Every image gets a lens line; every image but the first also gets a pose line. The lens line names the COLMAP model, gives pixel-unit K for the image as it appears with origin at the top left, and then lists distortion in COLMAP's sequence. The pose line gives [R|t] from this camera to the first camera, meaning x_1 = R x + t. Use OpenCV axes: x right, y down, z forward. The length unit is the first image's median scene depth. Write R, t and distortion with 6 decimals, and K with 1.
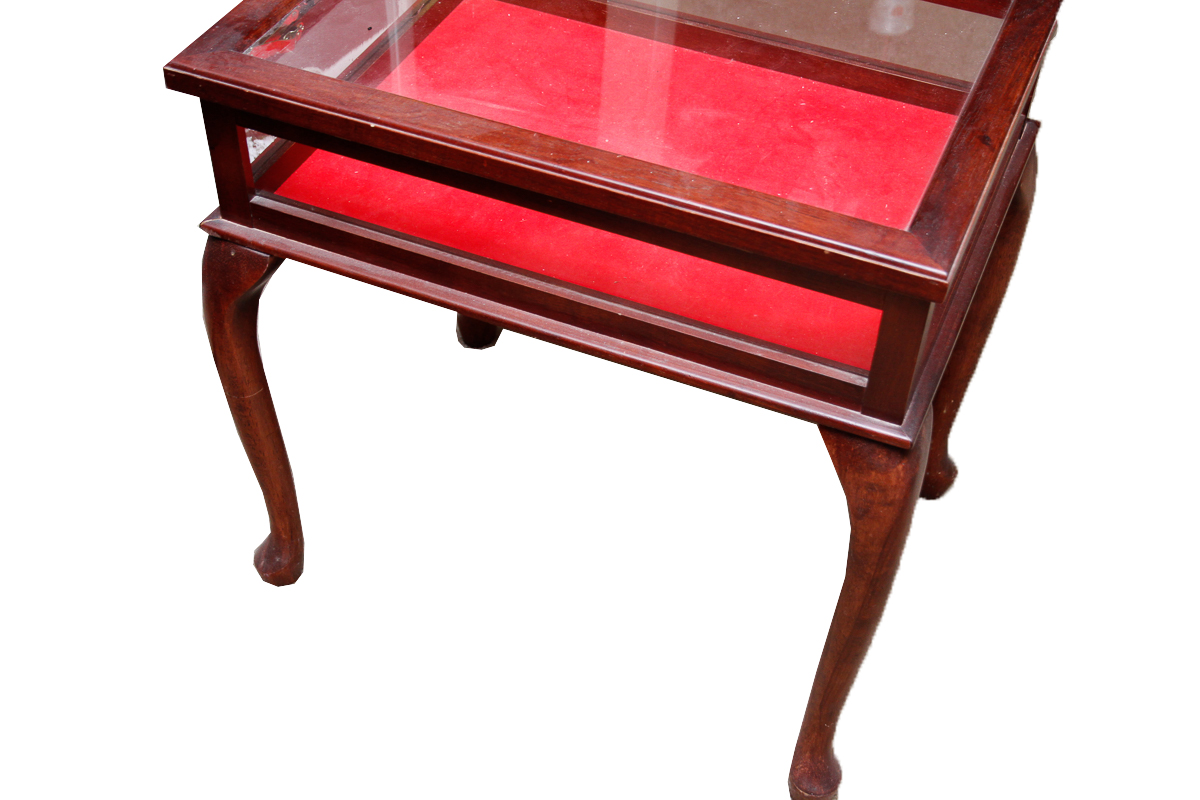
lens RADIAL K [[1536.9, 0, 600.0], [0, 1536.9, 400.0], [0, 0, 1]] dist [0.003818, 0.005139]
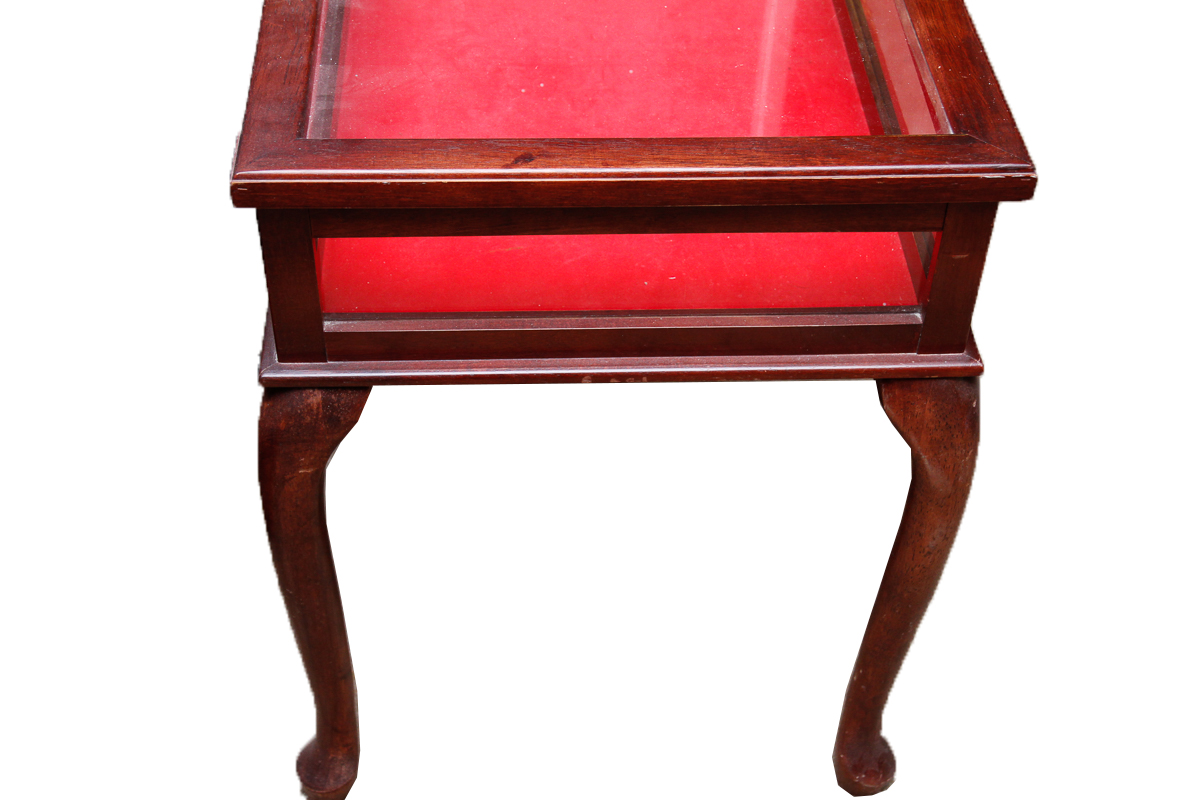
lens RADIAL K [[1768.7, 0, 600.0], [0, 1768.7, 400.0], [0, 0, 1]] dist [-0.003605, -0.002830]
pose [[0.894414, -0.310109, 0.322266, -0.318203], [0.299584, 0.950442, 0.083126, -0.103093], [-0.332073, 0.022197, 0.942992, 0.132113]]
